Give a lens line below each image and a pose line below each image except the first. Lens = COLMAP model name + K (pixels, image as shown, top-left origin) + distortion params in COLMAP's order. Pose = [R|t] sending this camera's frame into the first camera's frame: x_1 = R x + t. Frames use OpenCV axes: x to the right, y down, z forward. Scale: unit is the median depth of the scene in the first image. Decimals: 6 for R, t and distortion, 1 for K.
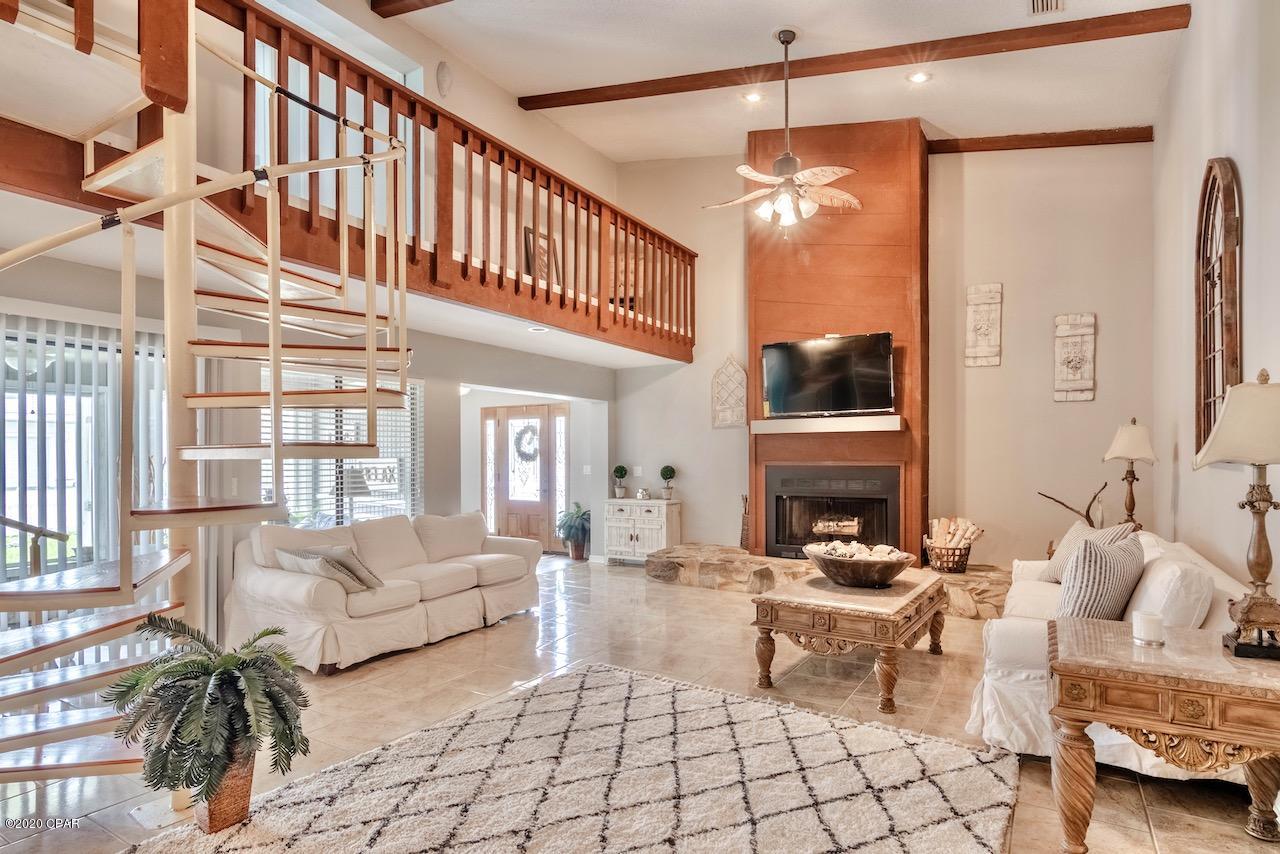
lens RADIAL K [[670.9, 0, 634.9], [0, 670.9, 462.8], [0, 0, 1]] dist [-0.008491, 0.004037]
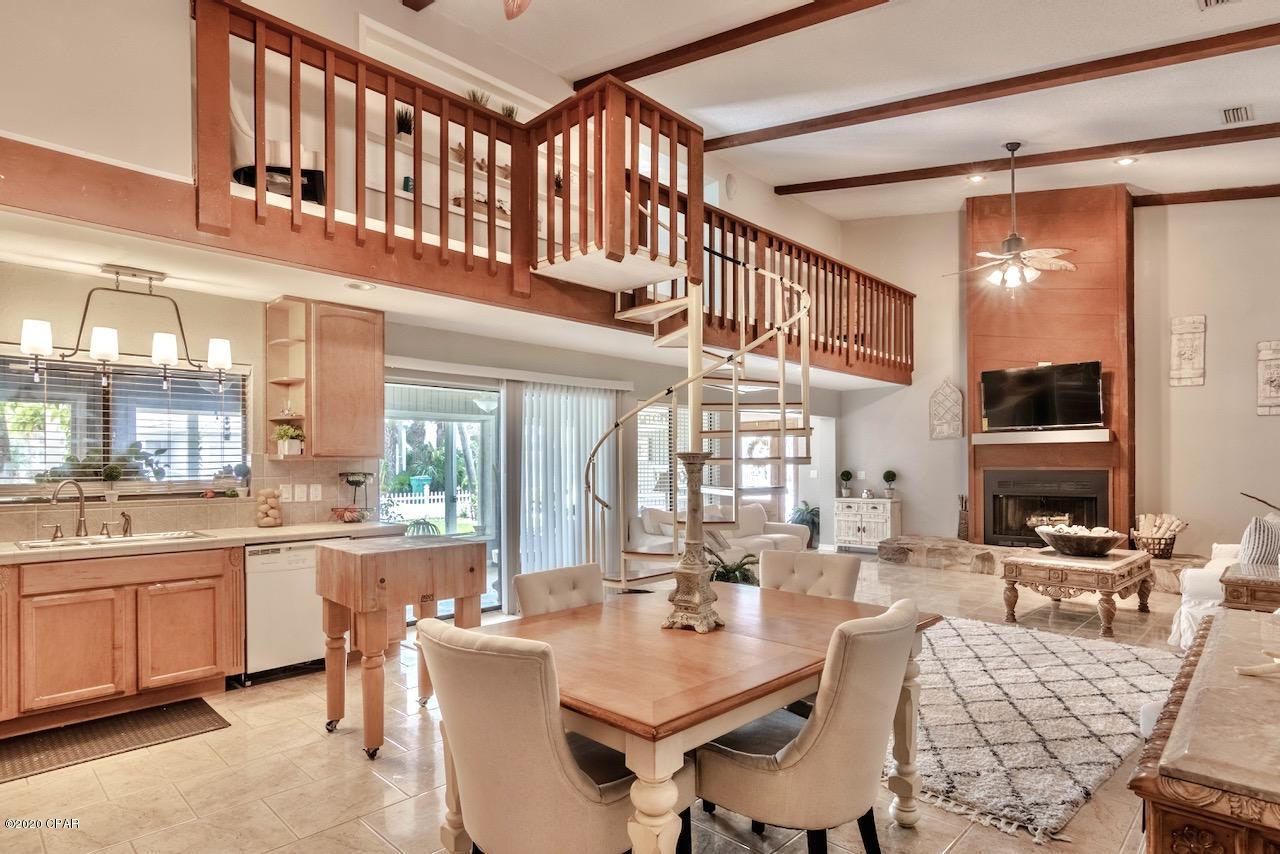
lens RADIAL K [[670.9, 0, 635.0], [0, 670.9, 466.2], [0, 0, 1]] dist [-0.008491, 0.004037]
pose [[0.975289, -0.001597, -0.220929, -0.166878], [0.000581, 0.999989, -0.004667, 0.002572], [0.220934, 0.004423, 0.975279, -0.357189]]
